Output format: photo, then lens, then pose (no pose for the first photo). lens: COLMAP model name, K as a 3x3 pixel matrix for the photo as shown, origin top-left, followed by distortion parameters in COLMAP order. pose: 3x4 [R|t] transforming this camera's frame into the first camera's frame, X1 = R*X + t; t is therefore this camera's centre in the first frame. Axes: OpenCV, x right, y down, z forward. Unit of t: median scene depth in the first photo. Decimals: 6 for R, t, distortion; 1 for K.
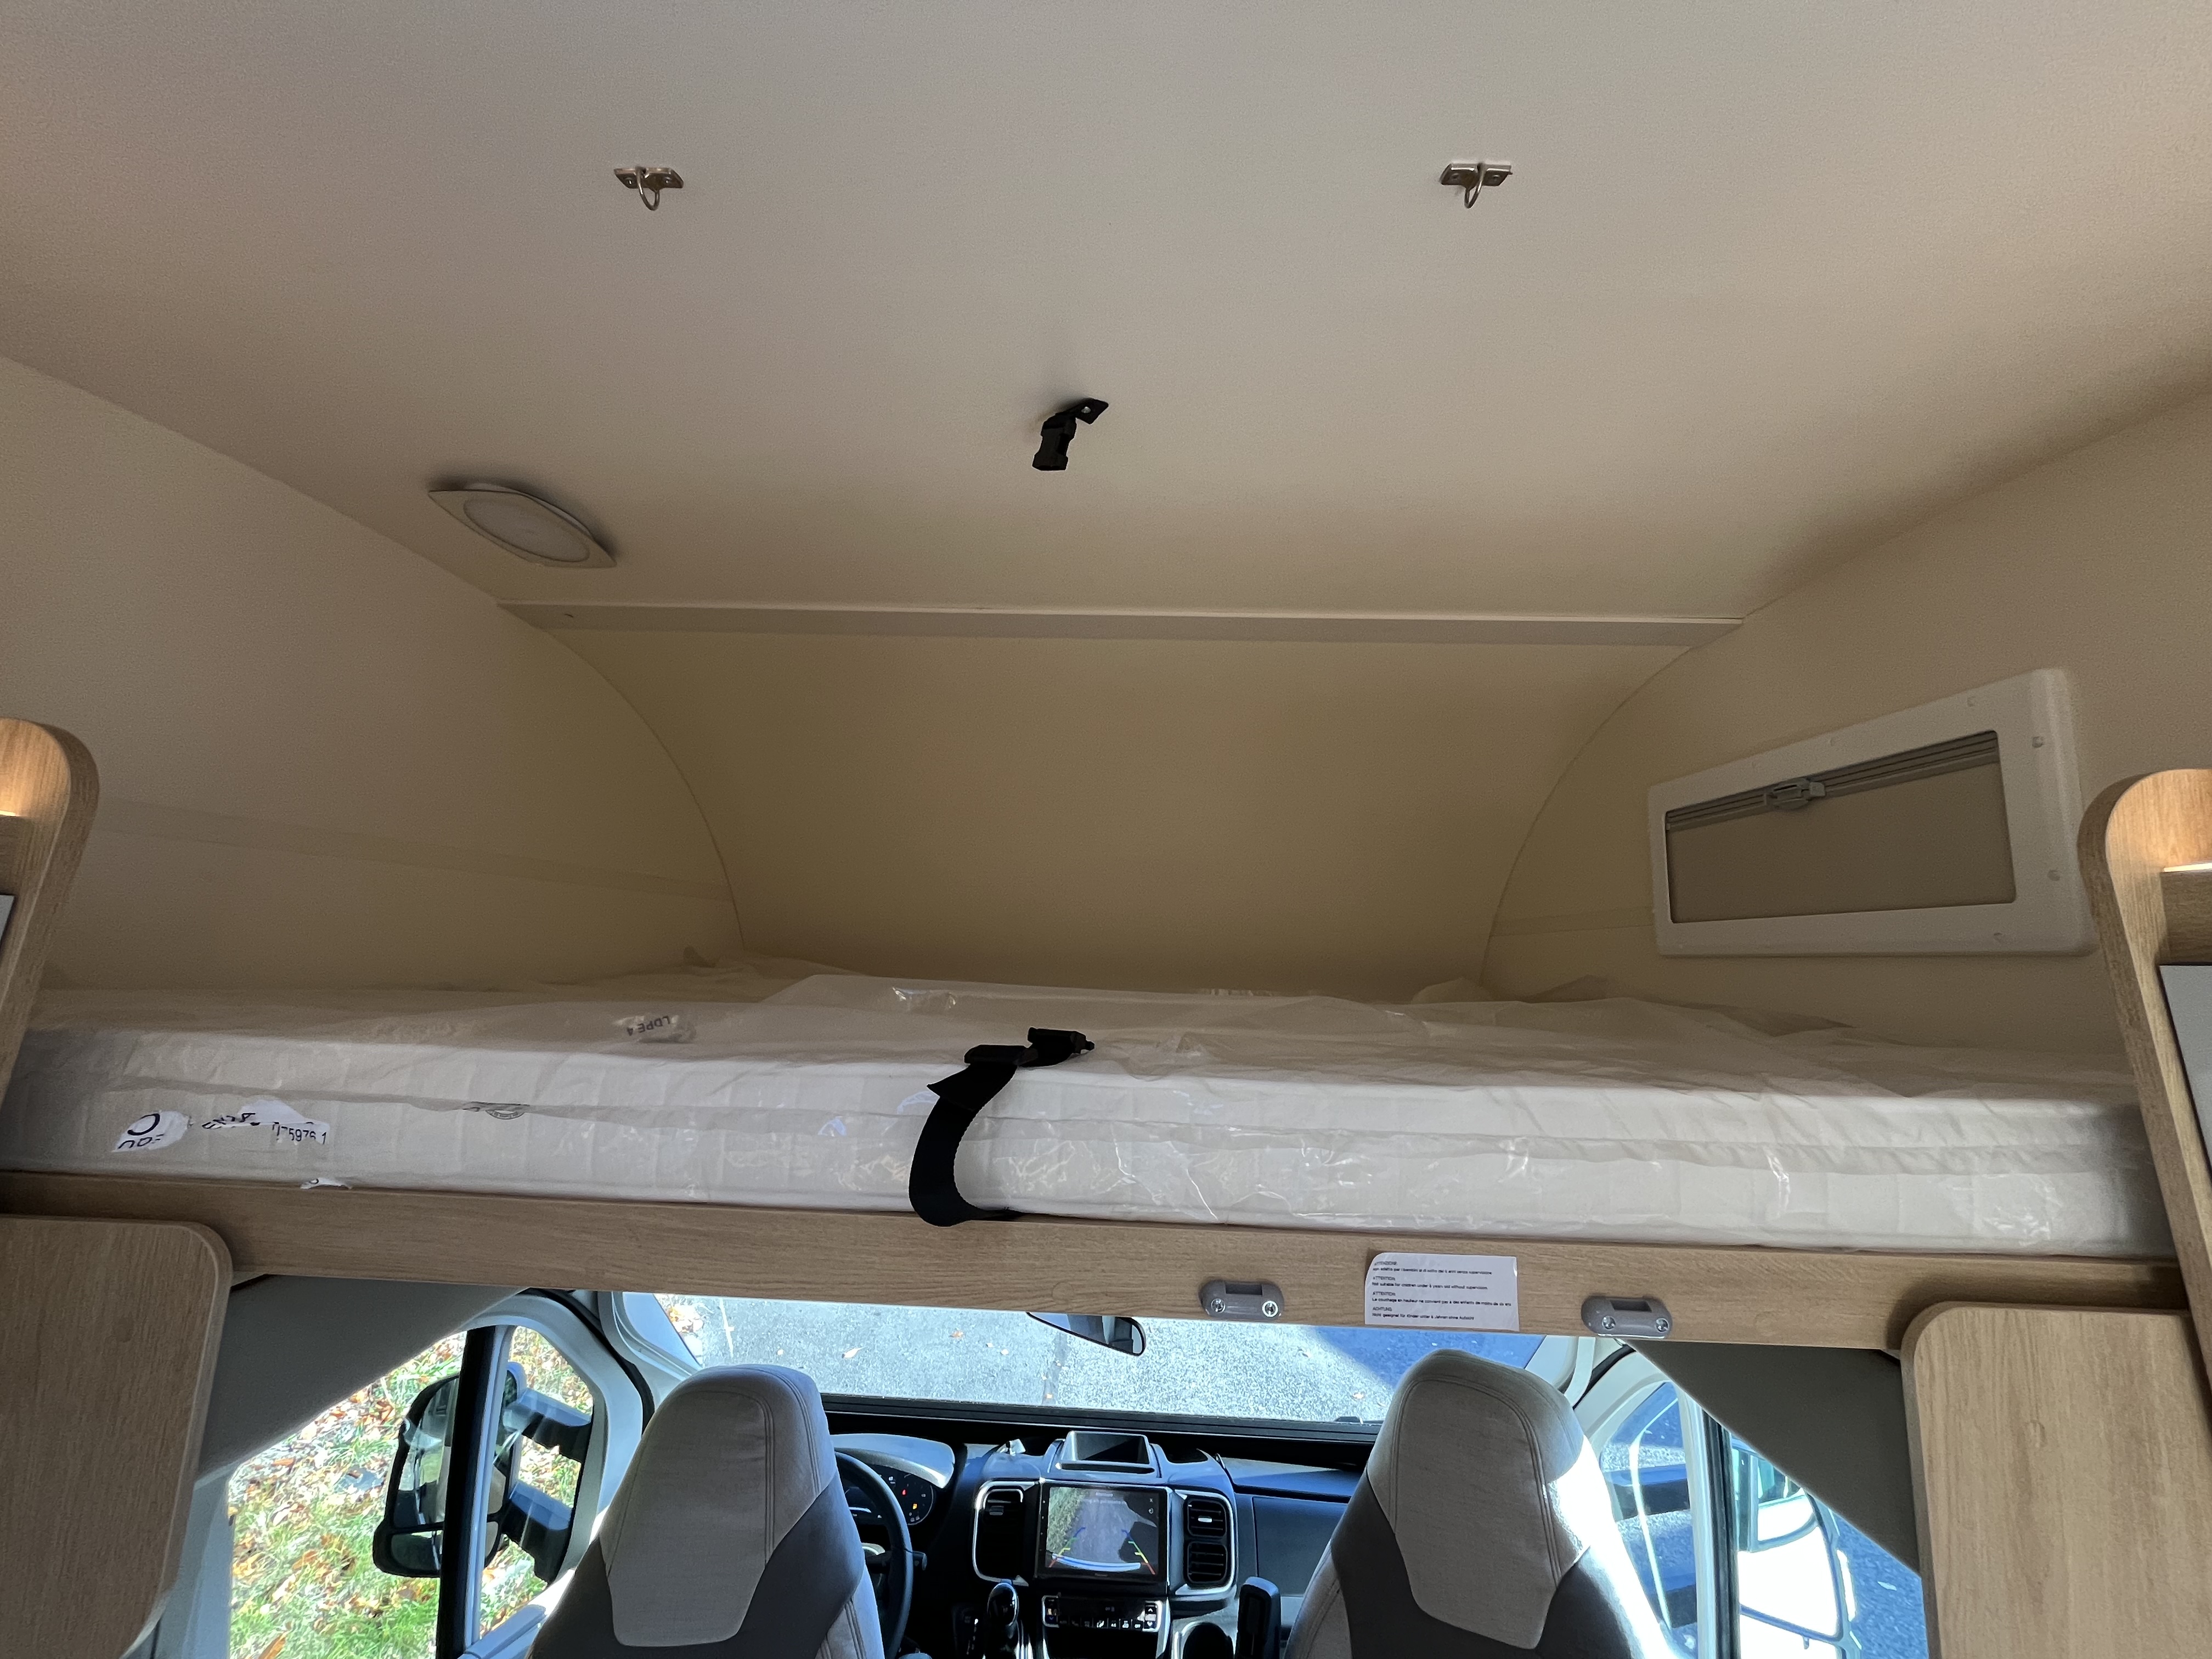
lens RADIAL K [[898.4, 0, 1103.6], [0, 898.4, 828.5], [0, 0, 1]] dist [-0.002710, -0.000692]
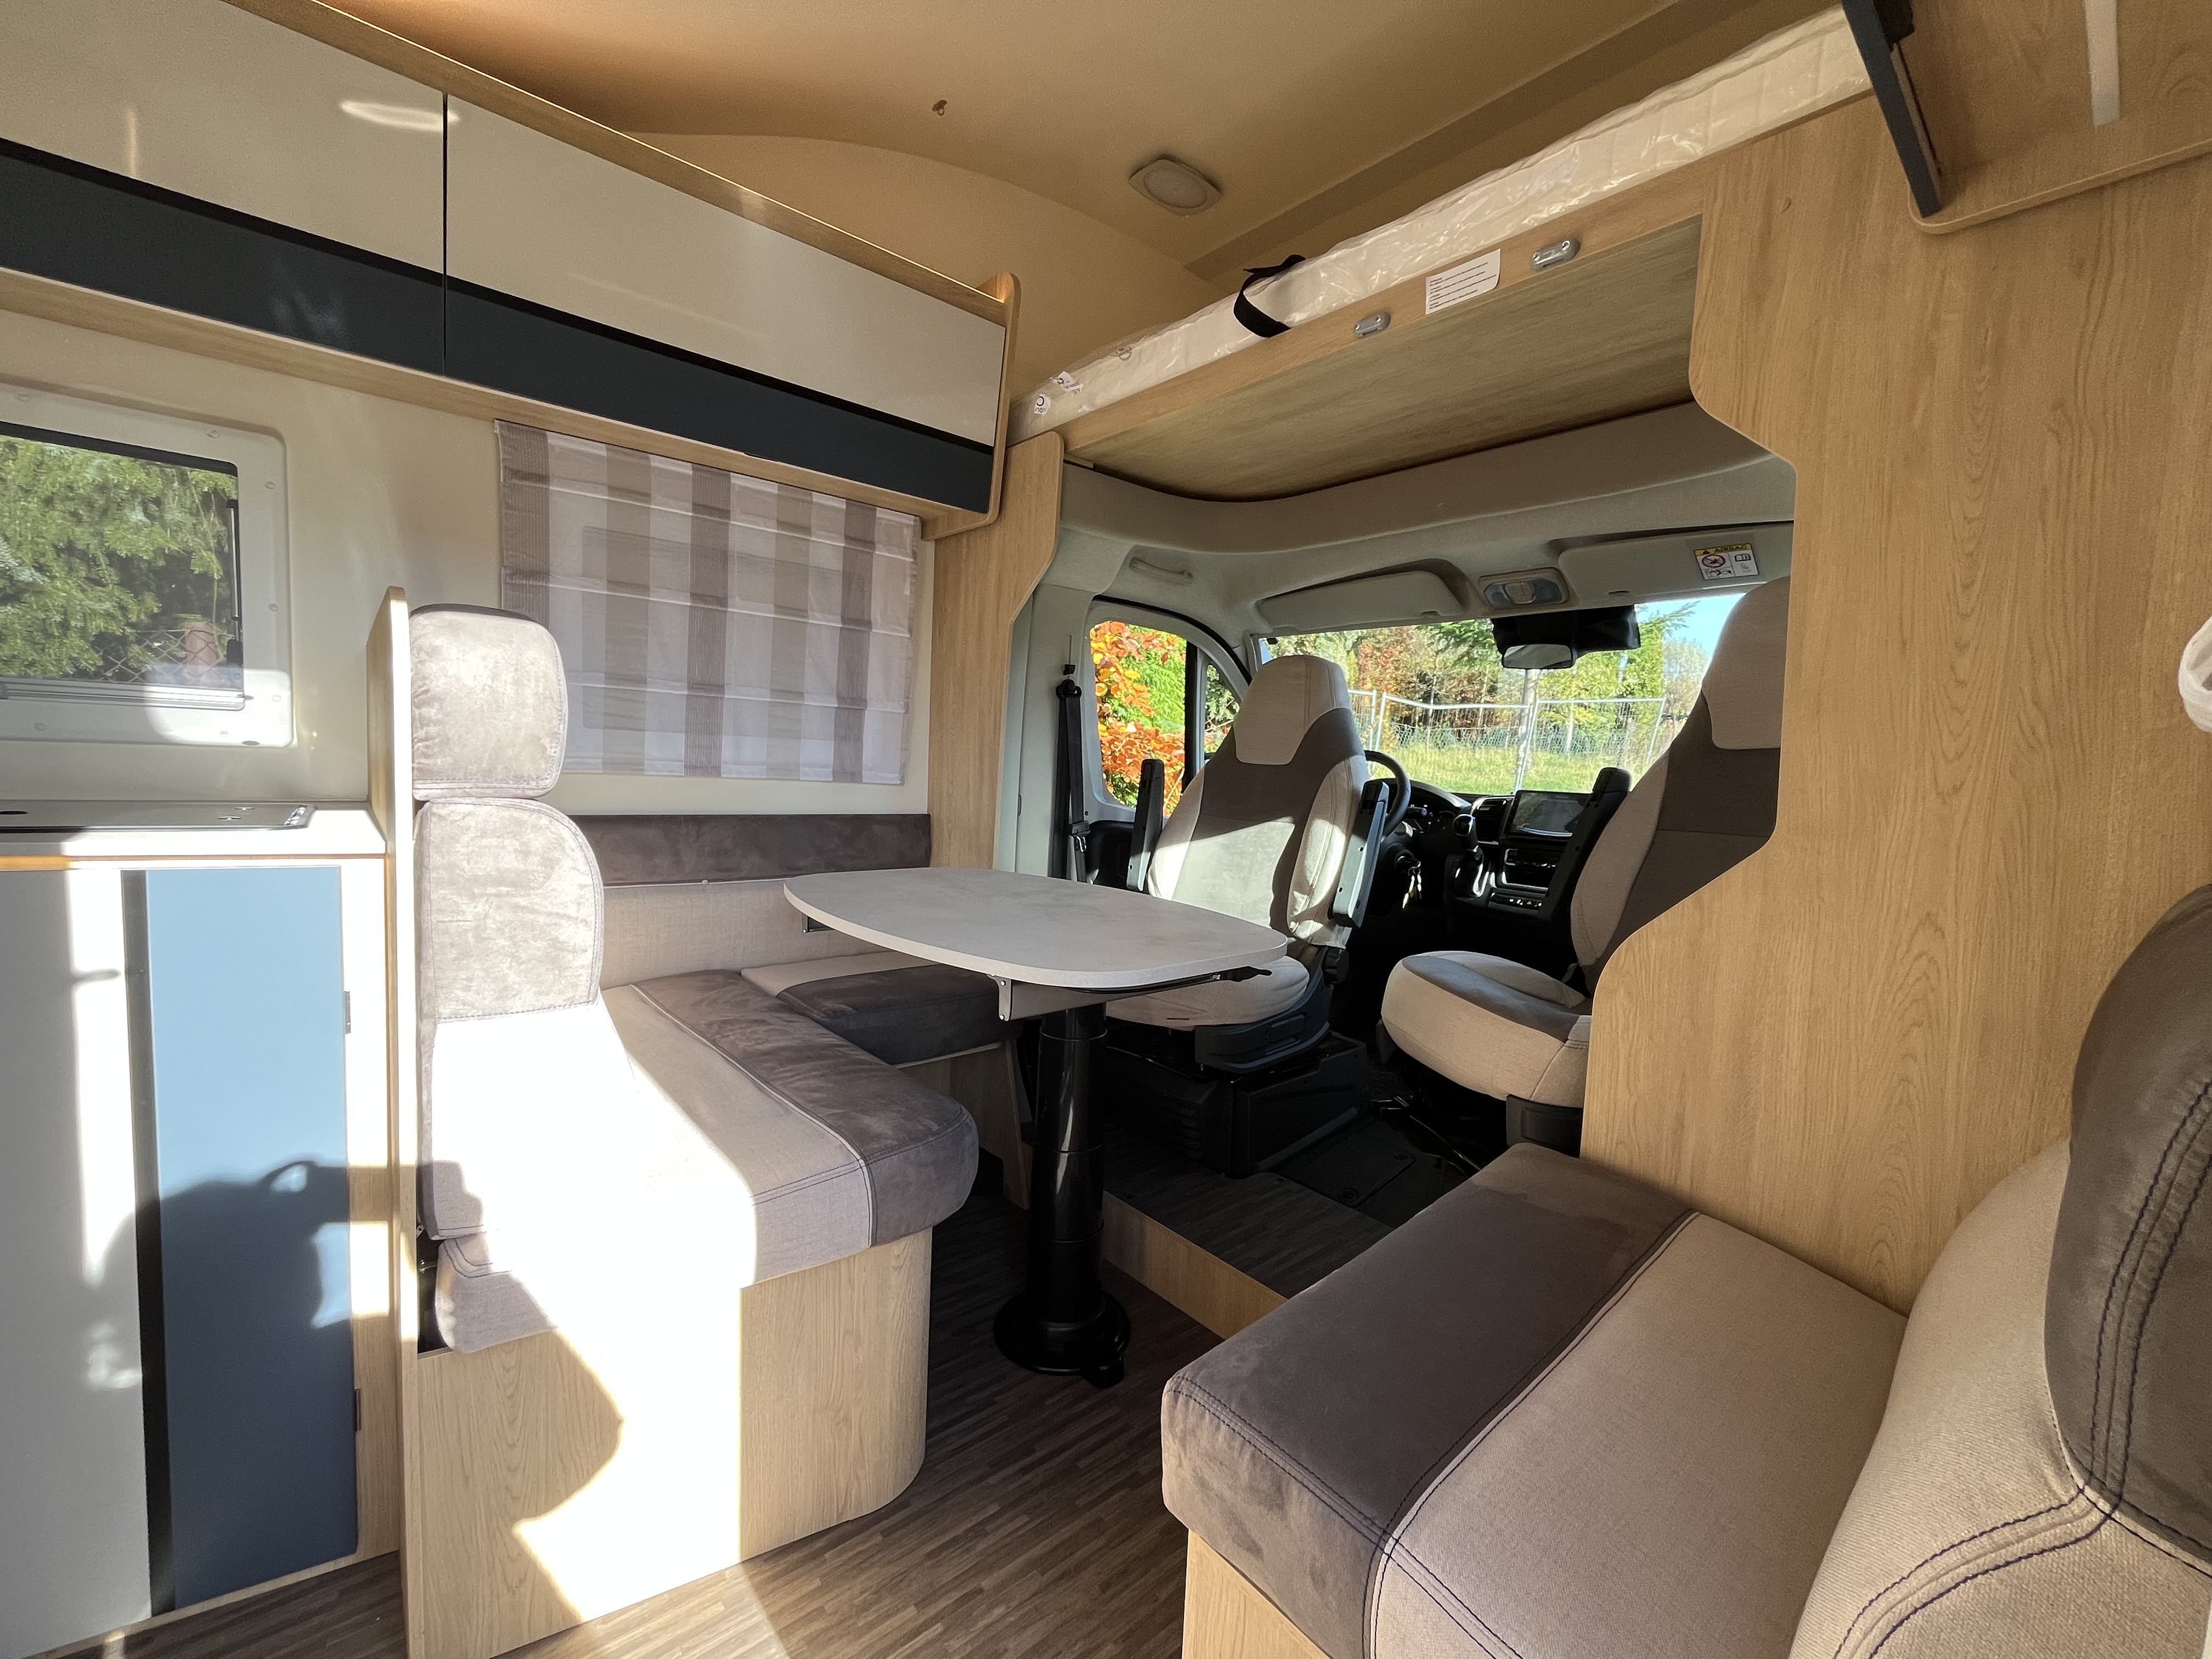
lens RADIAL K [[898.4, 0, 1097.0], [0, 898.4, 835.0], [0, 0, 1]] dist [-0.002710, -0.000692]
pose [[0.667477, 0.059737, -0.742230, 0.720514], [0.085719, 0.983986, 0.156280, 0.696363], [0.739680, -0.167937, 0.651668, -0.557602]]
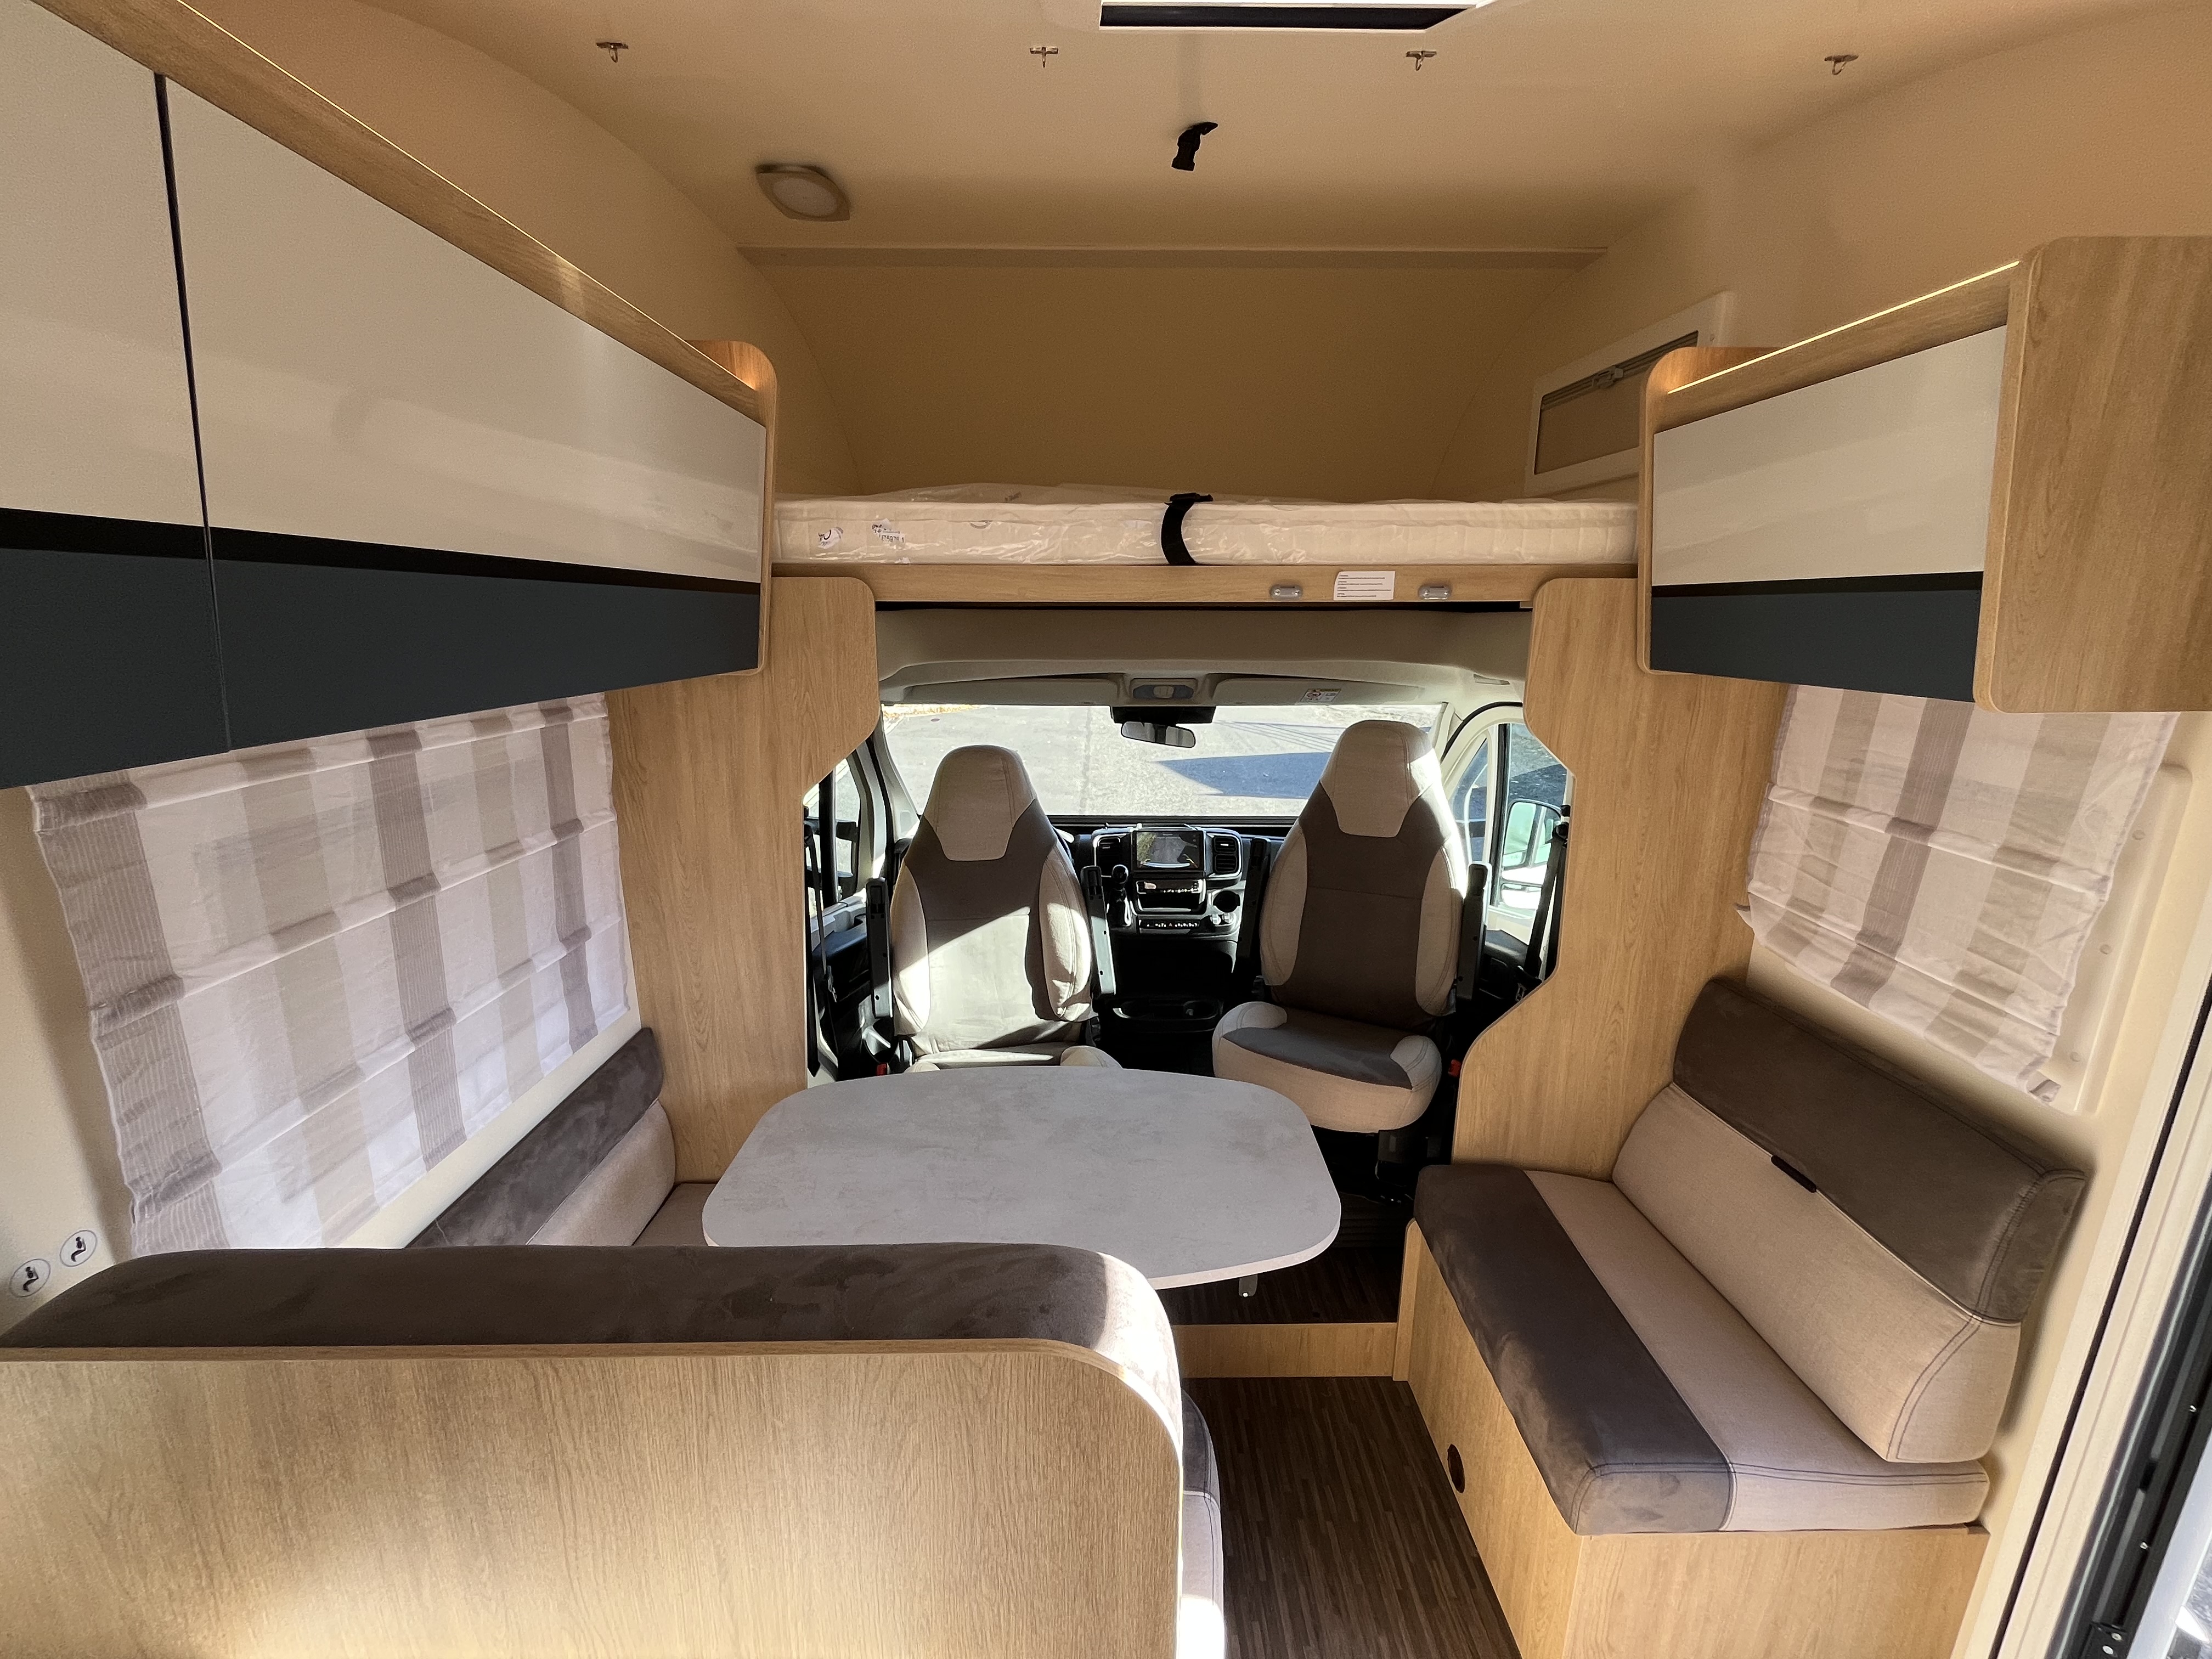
lens RADIAL K [[898.4, 0, 1098.8], [0, 898.4, 834.4], [0, 0, 1]] dist [-0.002710, -0.000692]
pose [[0.998845, -0.037990, 0.029413, -0.246369], [0.024049, 0.925310, 0.378447, 0.098078], [-0.041593, -0.377303, 0.925155, -0.824954]]
